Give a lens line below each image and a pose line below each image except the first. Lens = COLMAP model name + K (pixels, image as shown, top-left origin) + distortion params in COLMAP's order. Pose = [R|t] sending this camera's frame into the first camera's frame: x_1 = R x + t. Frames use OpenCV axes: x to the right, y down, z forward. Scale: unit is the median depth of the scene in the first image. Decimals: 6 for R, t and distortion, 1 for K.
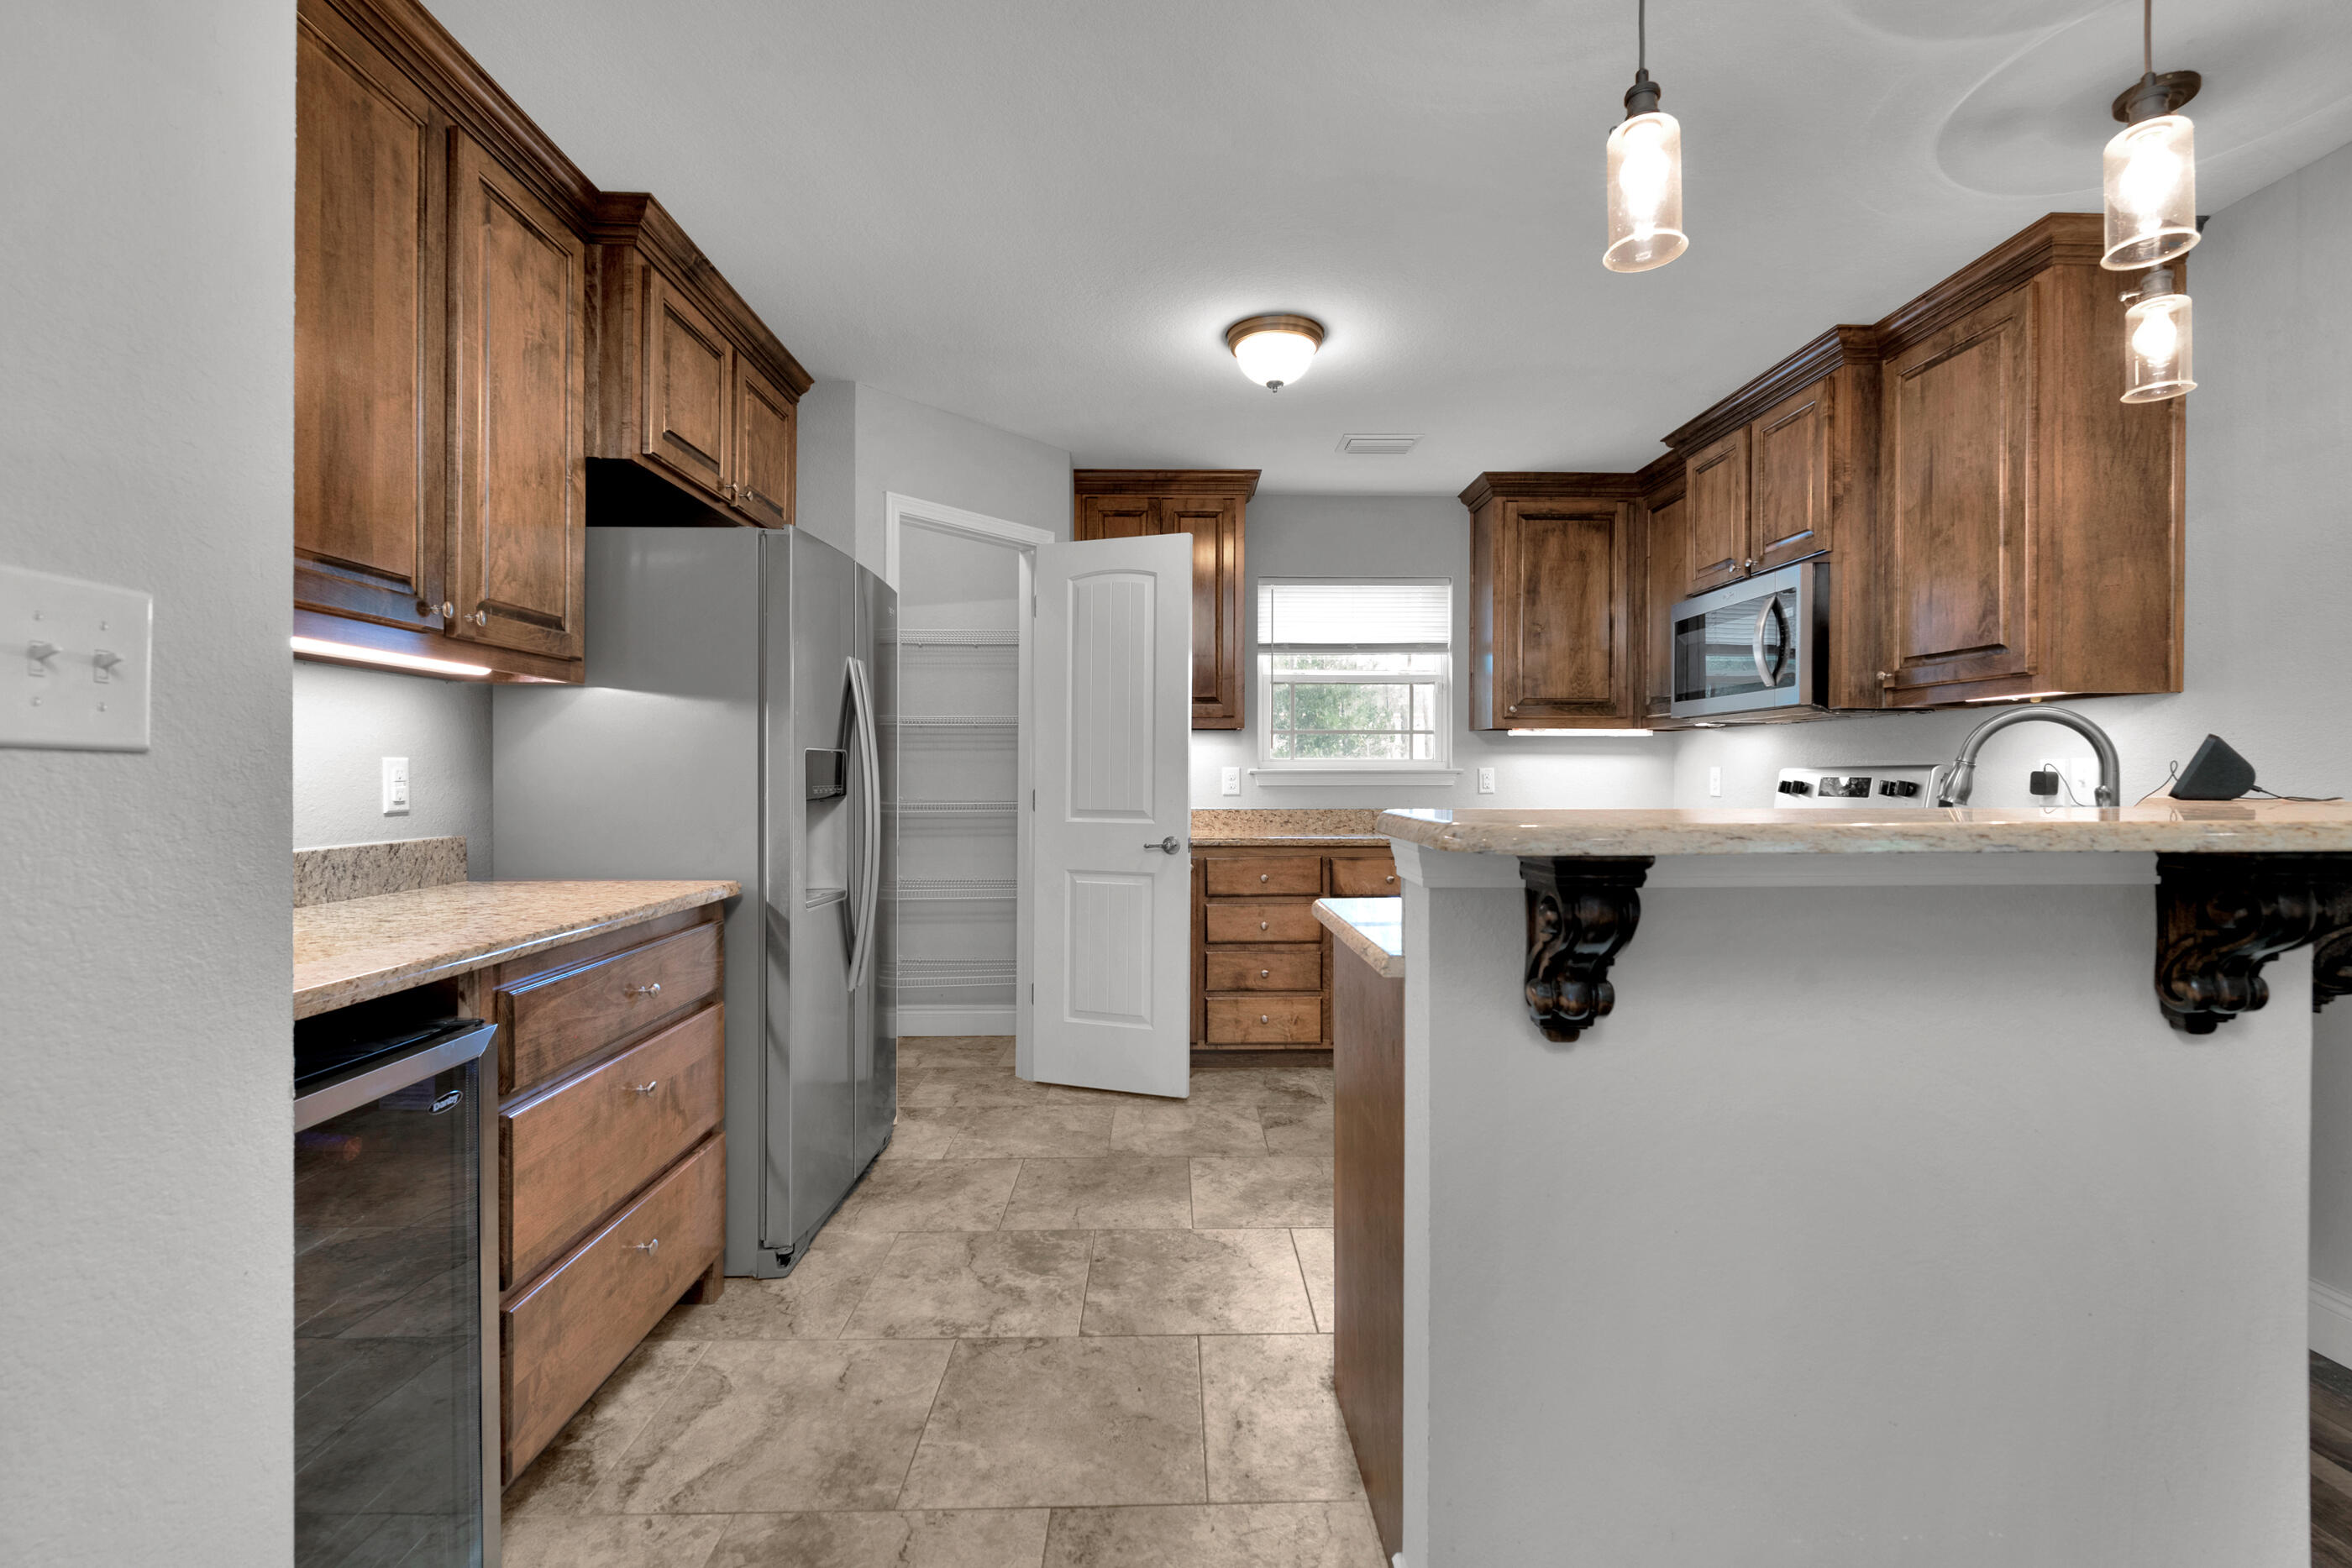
lens RADIAL K [[999.6, 0, 1190.9], [0, 999.6, 784.5], [0, 0, 1]] dist [0.009285, -0.008117]
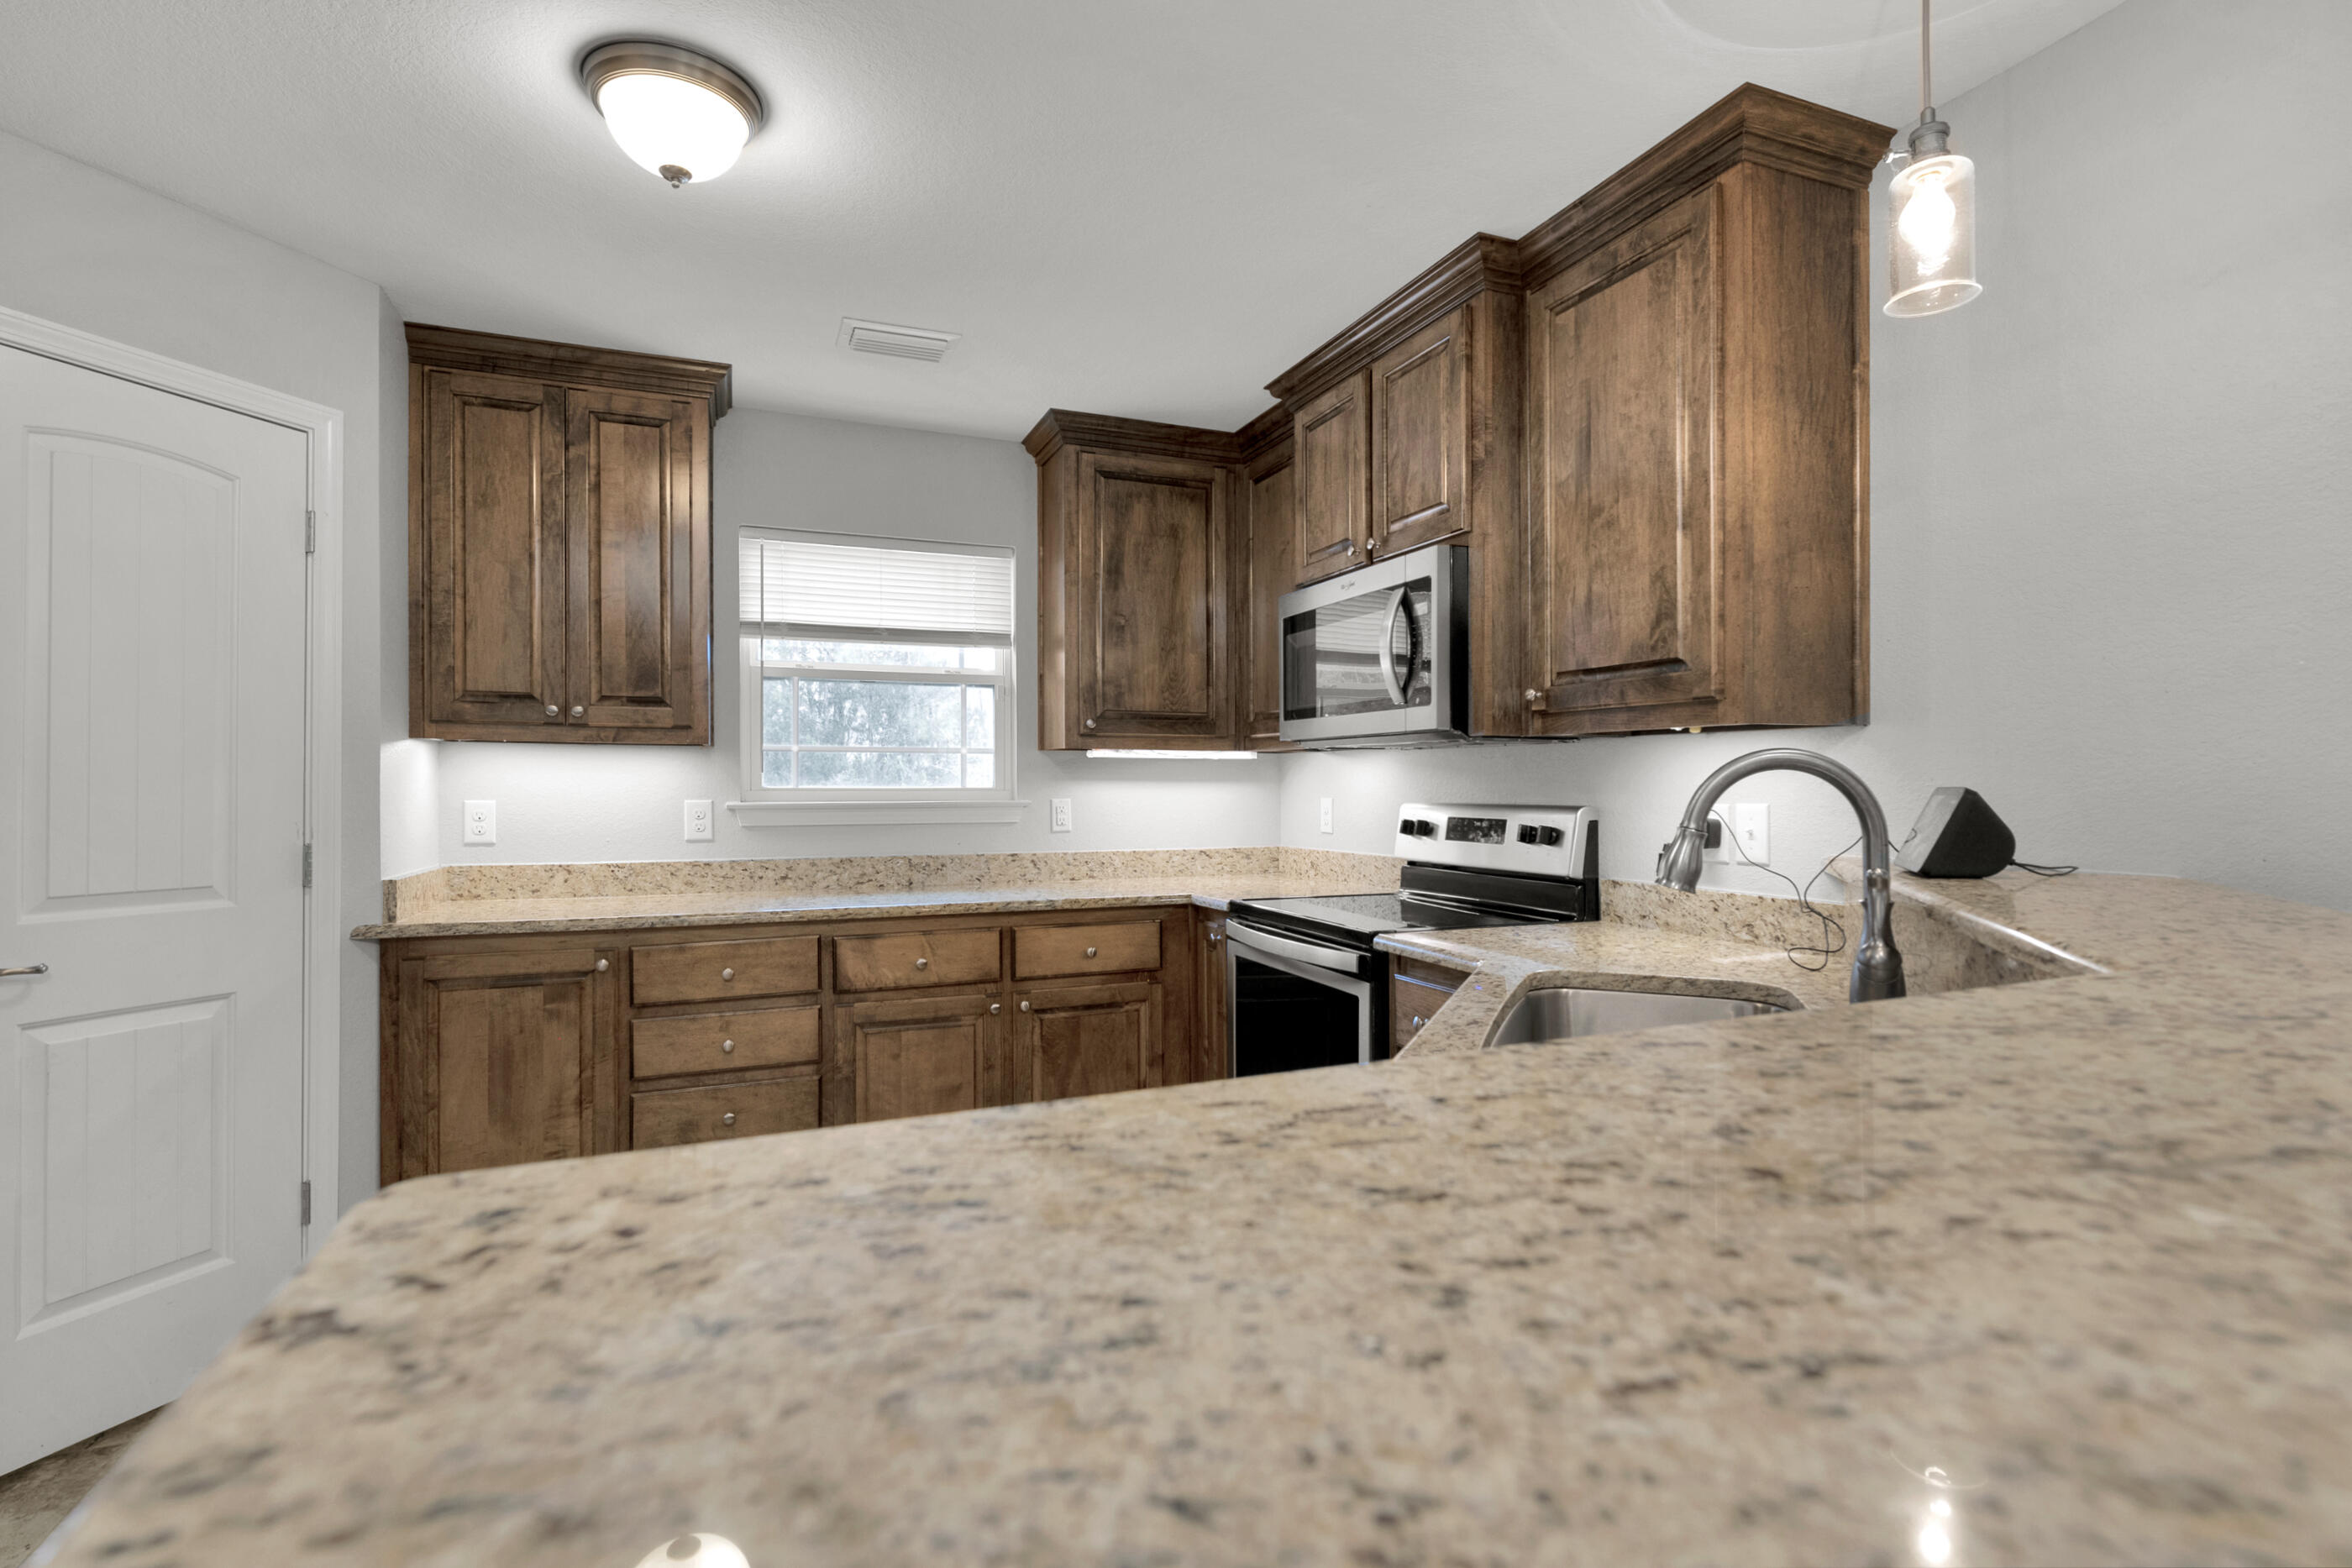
lens RADIAL K [[1098.1, 0, 1178.1], [0, 1098.1, 777.4], [0, 0, 1]] dist [0.009317, -0.000722]
pose [[0.933180, 0.000548, 0.359408, 0.137536], [0.005626, 0.999854, -0.016133, -0.034303], [-0.359364, 0.017077, 0.933041, 0.323445]]
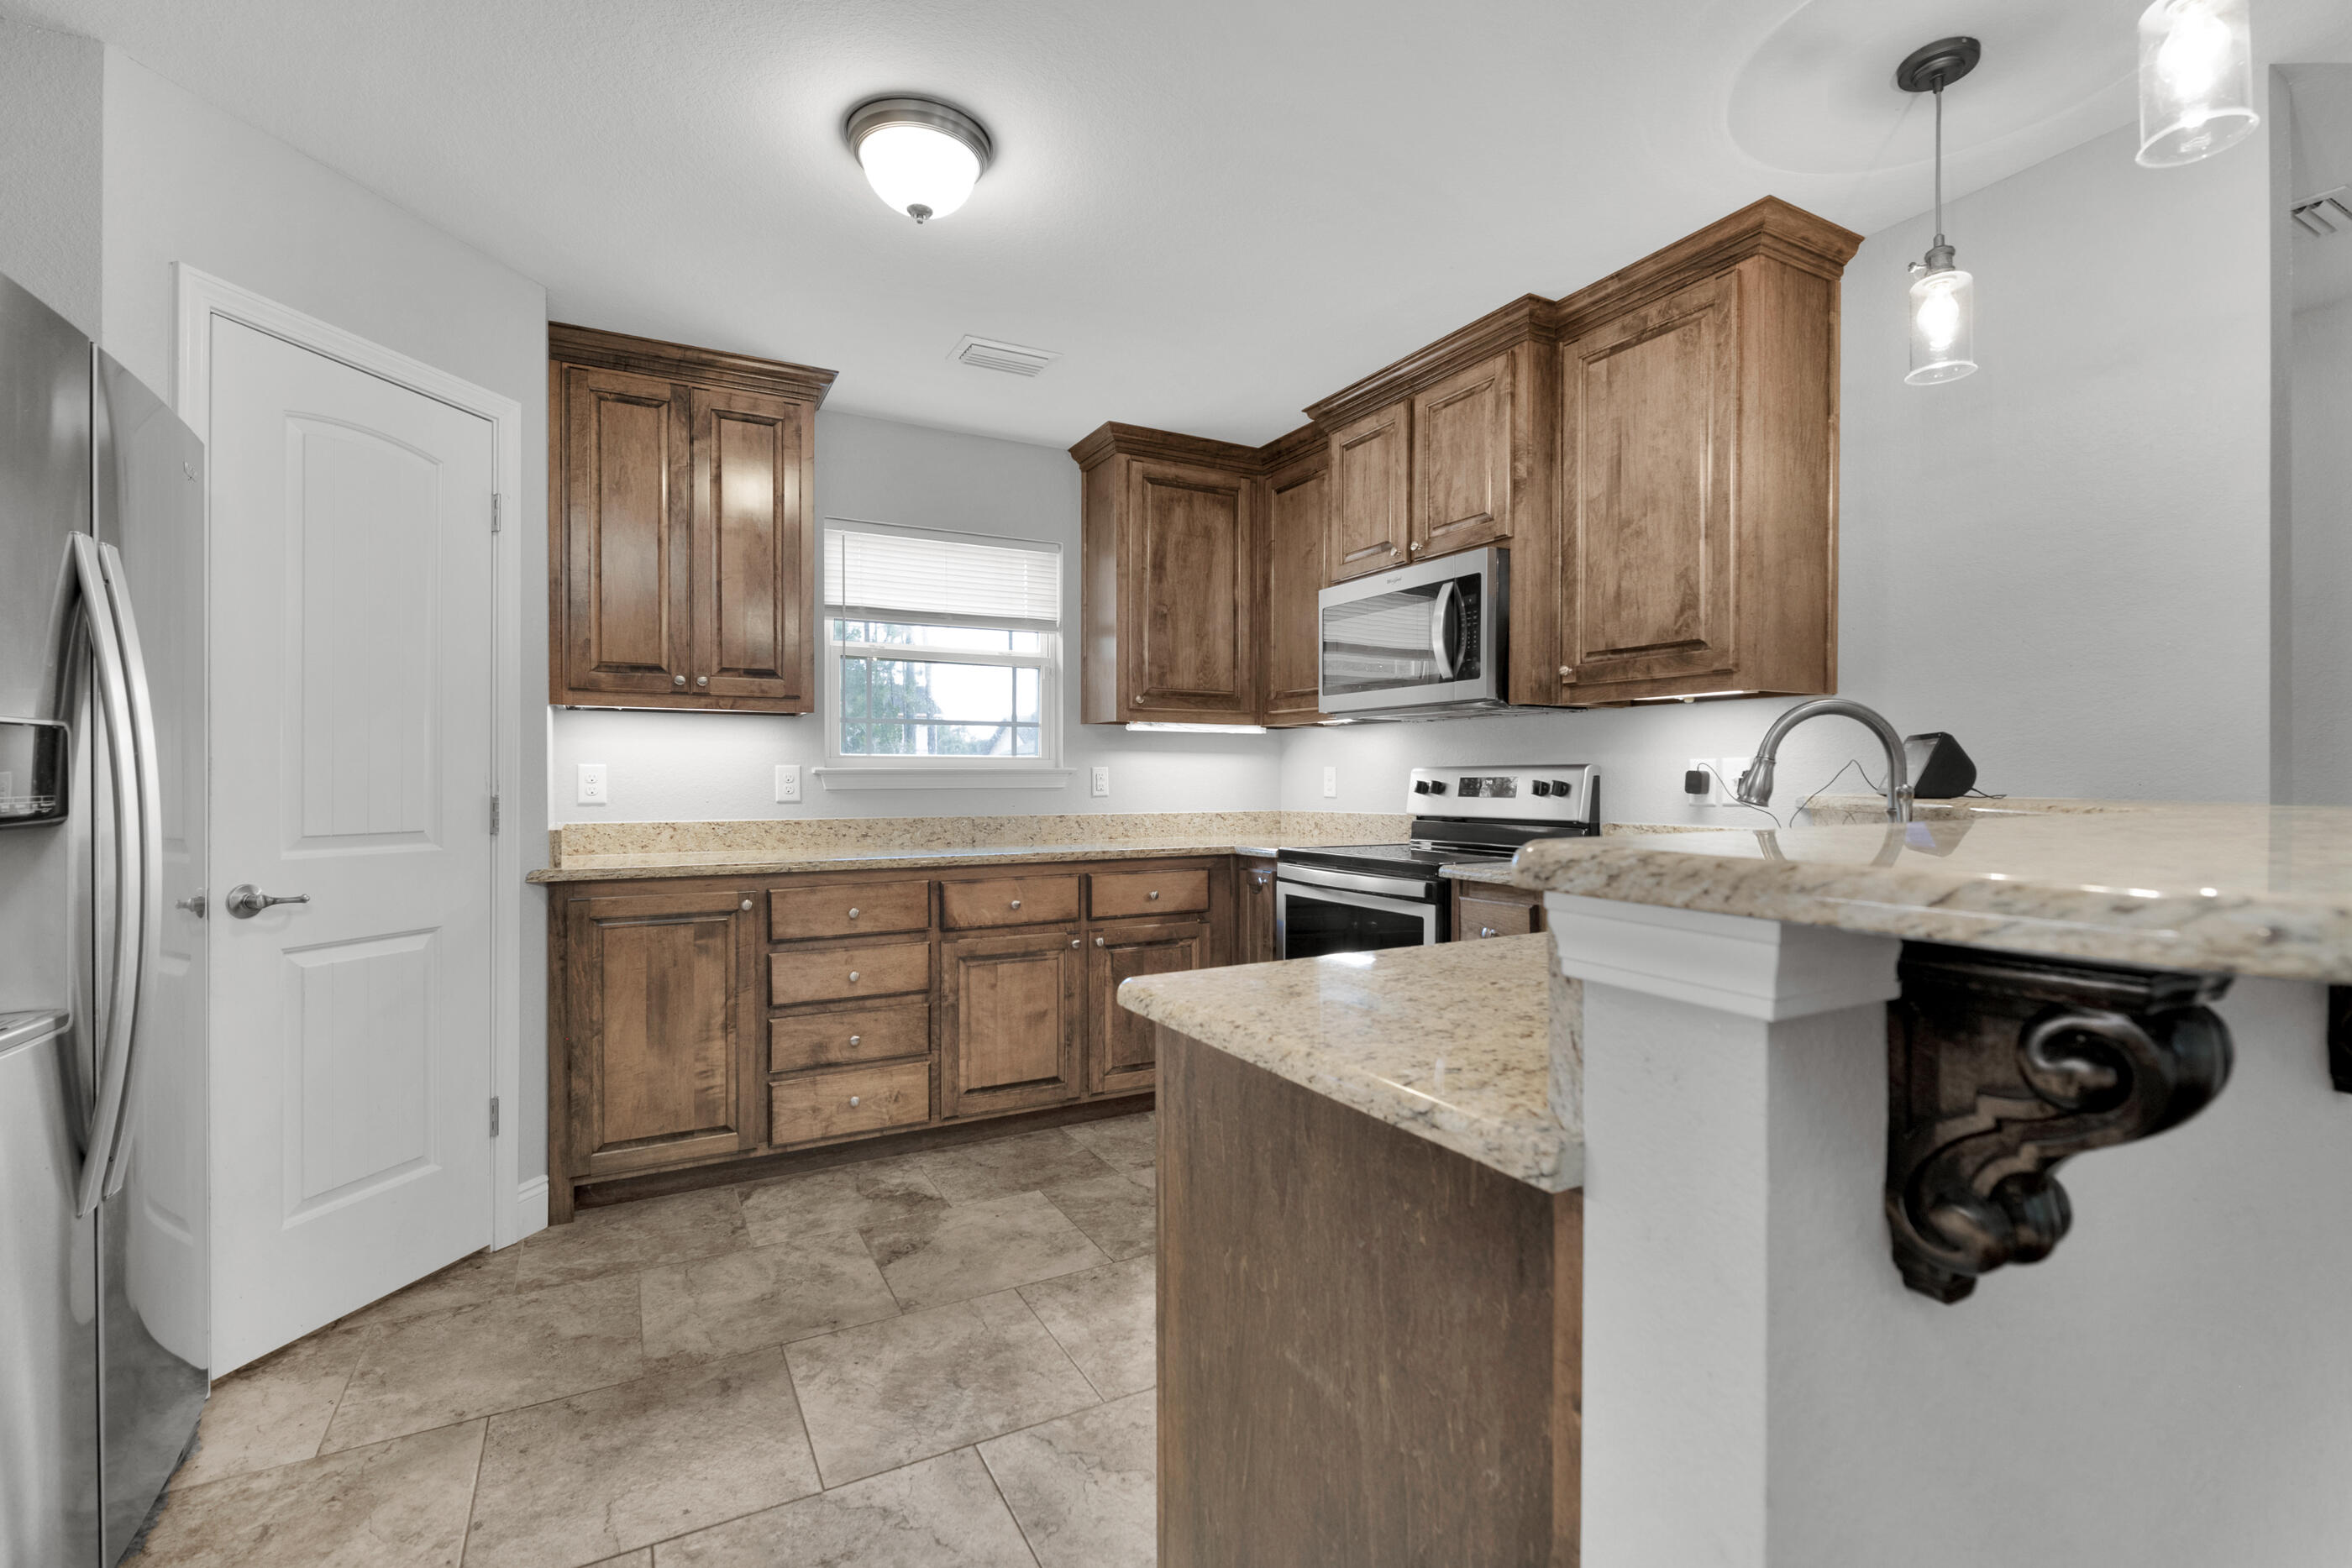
lens RADIAL K [[1030.9, 0, 1184.3], [0, 1030.9, 784.7], [0, 0, 1]] dist [0.005138, -0.006210]
pose [[0.889801, -0.004752, 0.456323, -0.087968], [0.005660, 0.999984, -0.000622, -0.000894], [-0.456313, 0.003136, 0.889814, 0.303821]]
